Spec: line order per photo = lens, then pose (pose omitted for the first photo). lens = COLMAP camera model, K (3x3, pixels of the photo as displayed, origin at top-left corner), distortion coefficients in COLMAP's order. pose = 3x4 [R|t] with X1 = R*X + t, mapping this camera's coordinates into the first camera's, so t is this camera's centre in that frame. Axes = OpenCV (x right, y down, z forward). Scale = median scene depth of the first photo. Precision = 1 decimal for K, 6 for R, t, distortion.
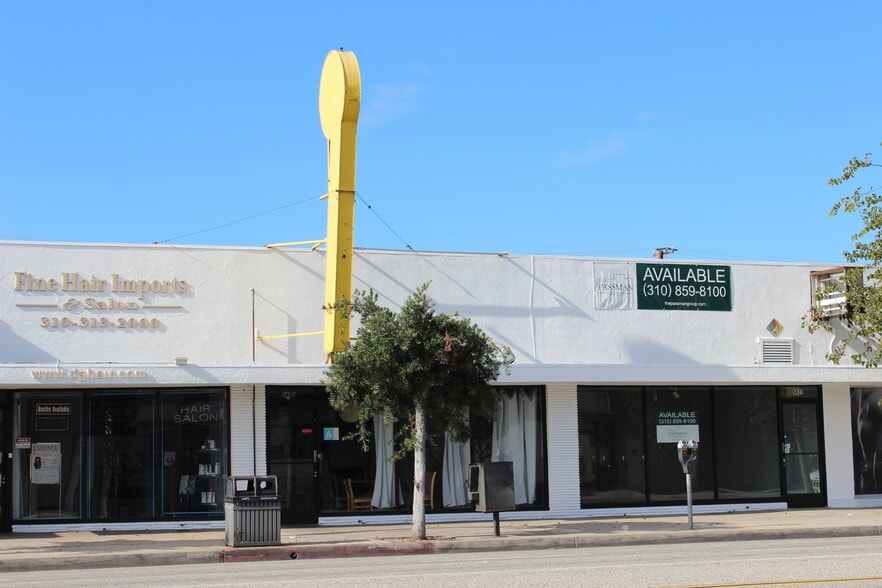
lens RADIAL K [[1597.5, 0, 425.9], [0, 1597.5, 294.3], [0, 0, 1]] dist [0.004716, 0.138051]
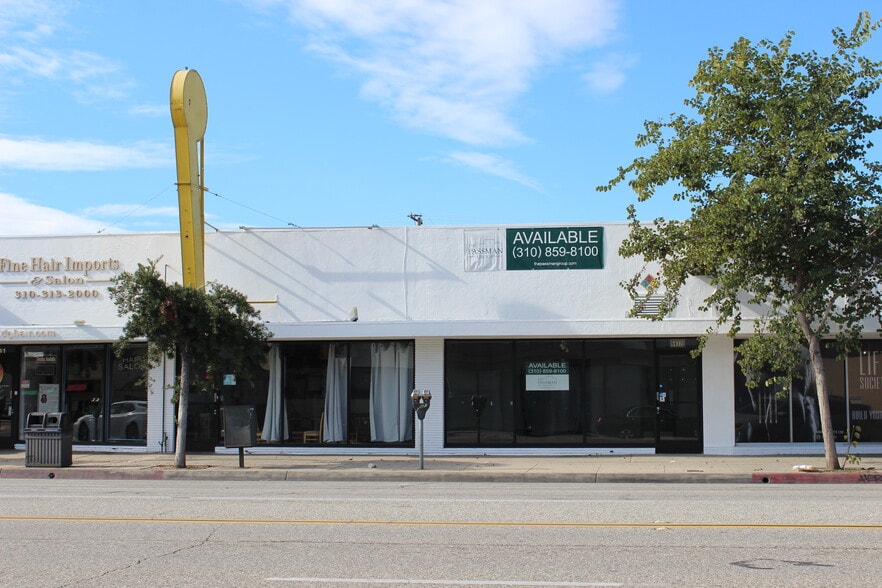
lens RADIAL K [[1288.6, 0, 441.0], [0, 1288.6, 294.0], [0, 0, 1]] dist [-0.031288, -0.007395]
pose [[0.878530, -0.021292, -0.477212, 0.530968], [0.034100, 0.999253, 0.018192, 0.008269], [0.476468, -0.032256, 0.878600, 0.195711]]
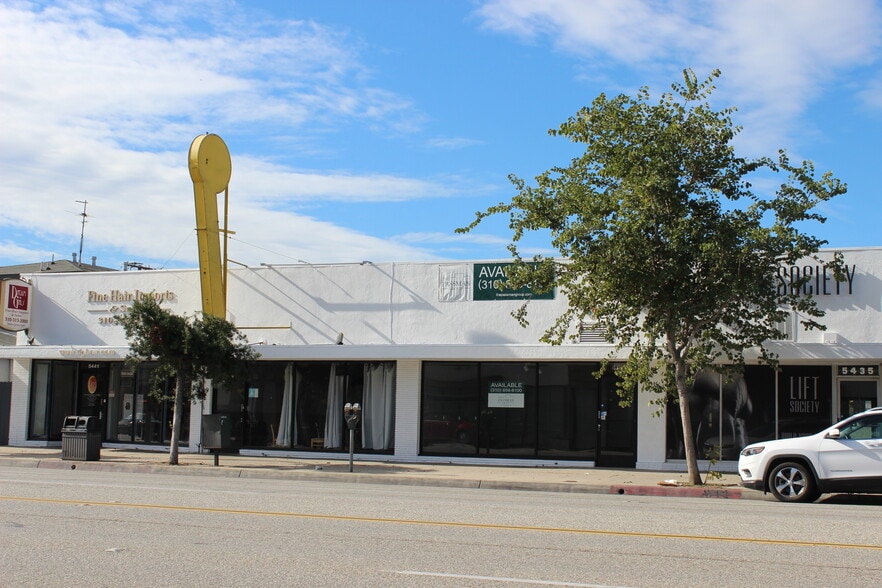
lens RADIAL K [[1262.4, 0, 441.0], [0, 1262.4, 294.0], [0, 0, 1]] dist [-0.036401, 0.007383]
pose [[0.727967, -0.030590, -0.684930, 0.811769], [0.036421, 0.999319, -0.005922, 0.009494], [0.684644, -0.020634, 0.728585, 0.265634]]
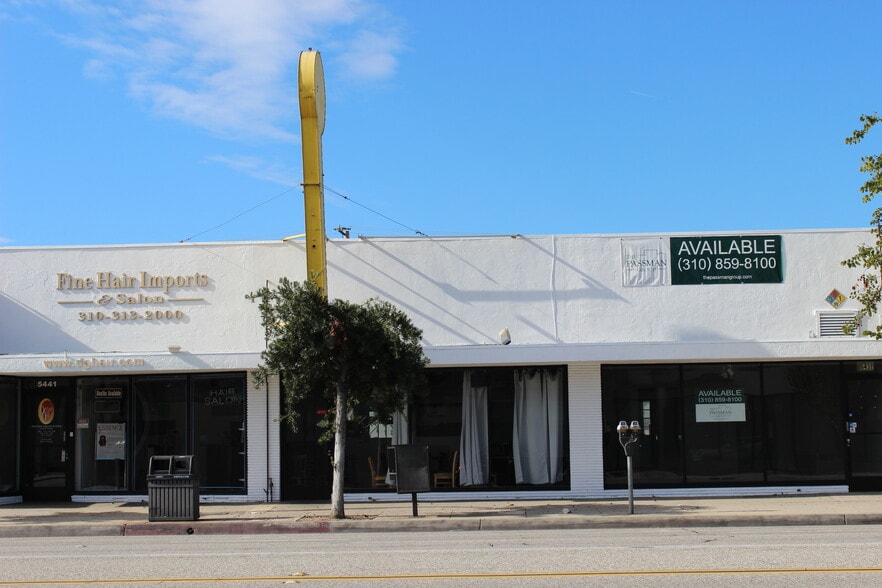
lens RADIAL K [[1463.7, 0, 441.0], [0, 1463.7, 294.0], [0, 0, 1]] dist [-0.009304, 0.016924]
pose [[0.924144, -0.033756, -0.380549, 0.348941], [0.038081, 0.999267, 0.003839, 0.006304], [0.380141, -0.018039, 0.924753, 0.127158]]
